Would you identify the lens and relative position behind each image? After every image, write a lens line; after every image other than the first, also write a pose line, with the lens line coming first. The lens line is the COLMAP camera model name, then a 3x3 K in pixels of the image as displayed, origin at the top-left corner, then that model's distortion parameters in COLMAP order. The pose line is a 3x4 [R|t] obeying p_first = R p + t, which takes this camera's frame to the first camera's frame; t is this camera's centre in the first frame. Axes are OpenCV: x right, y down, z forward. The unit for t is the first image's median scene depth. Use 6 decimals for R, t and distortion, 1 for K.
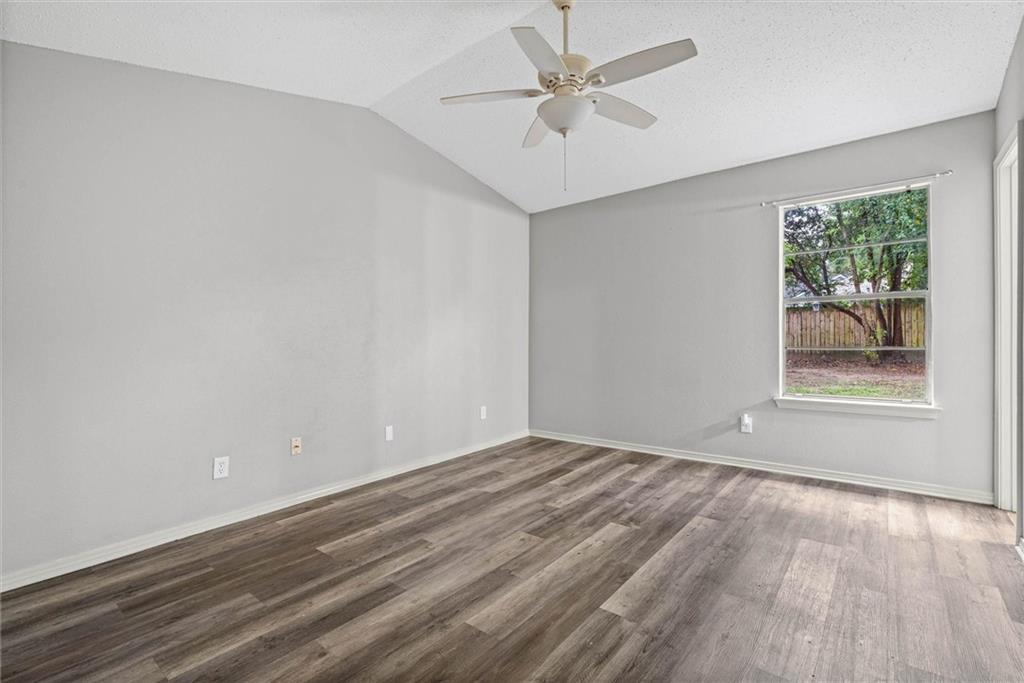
lens RADIAL K [[465.1, 0, 509.6], [0, 465.1, 338.3], [0, 0, 1]] dist [-0.004705, 0.000294]
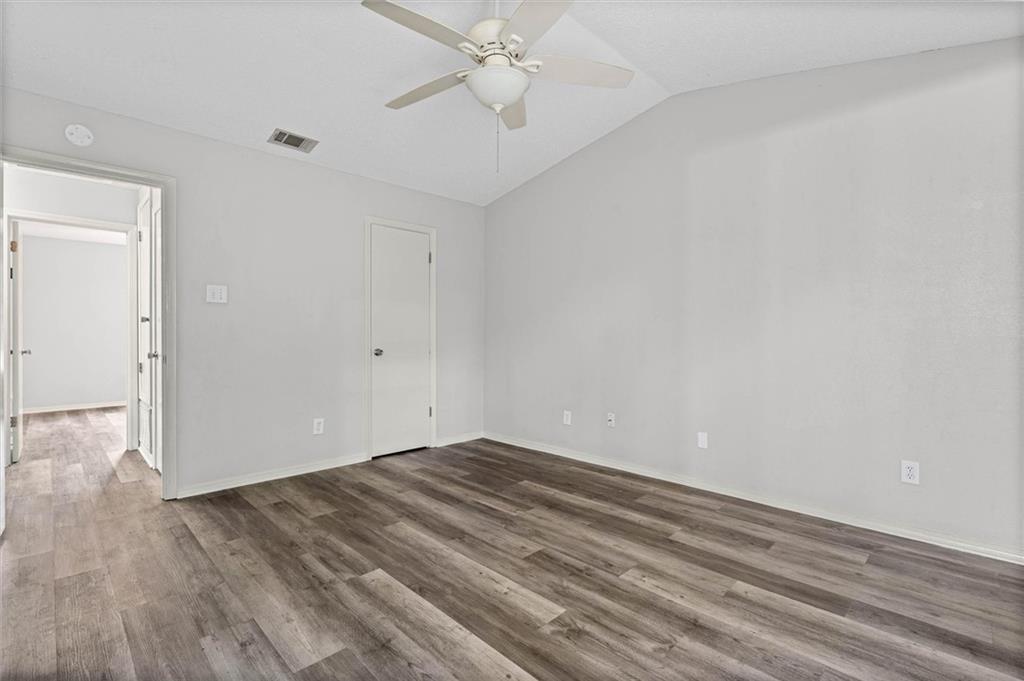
lens RADIAL K [[465.1, 0, 509.6], [0, 465.1, 337.3], [0, 0, 1]] dist [-0.004705, 0.000294]
pose [[-0.100592, 0.025121, -0.994611, 0.903354], [-0.003333, 0.999667, 0.025586, -0.018098], [0.994922, 0.005889, -0.100475, 0.999411]]
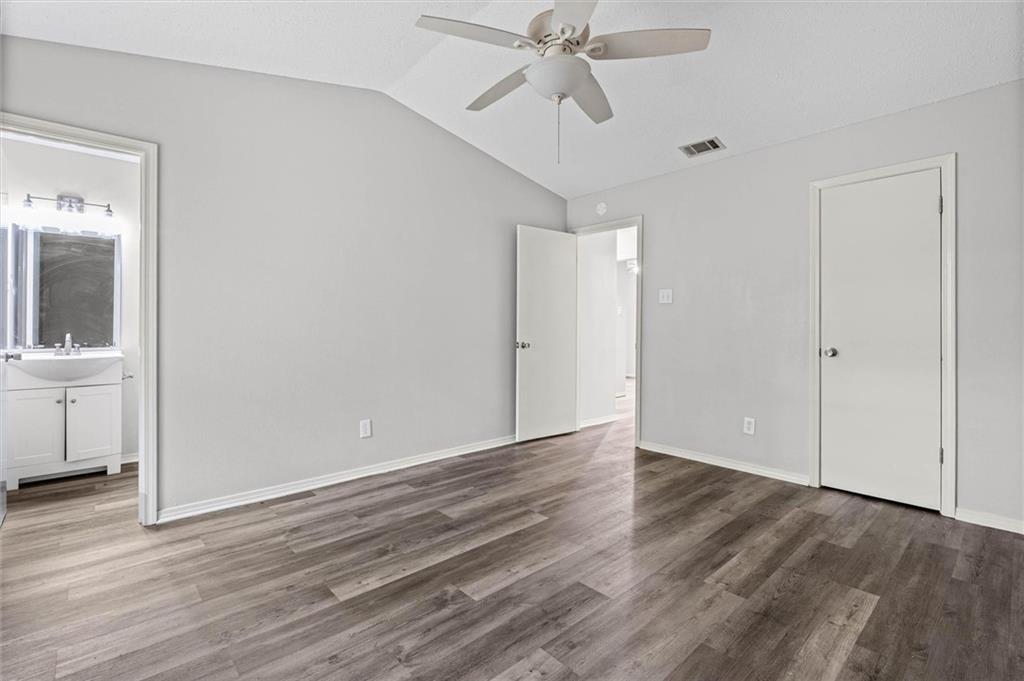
lens RADIAL K [[469.2, 0, 512.0], [0, 469.2, 340.5], [0, 0, 1]] dist [-0.003485, 0.000177]
pose [[-0.989007, 0.014128, 0.147195, 0.060653], [0.018141, 0.999498, 0.025959, -0.003470], [-0.146754, 0.028344, -0.988767, 1.689910]]
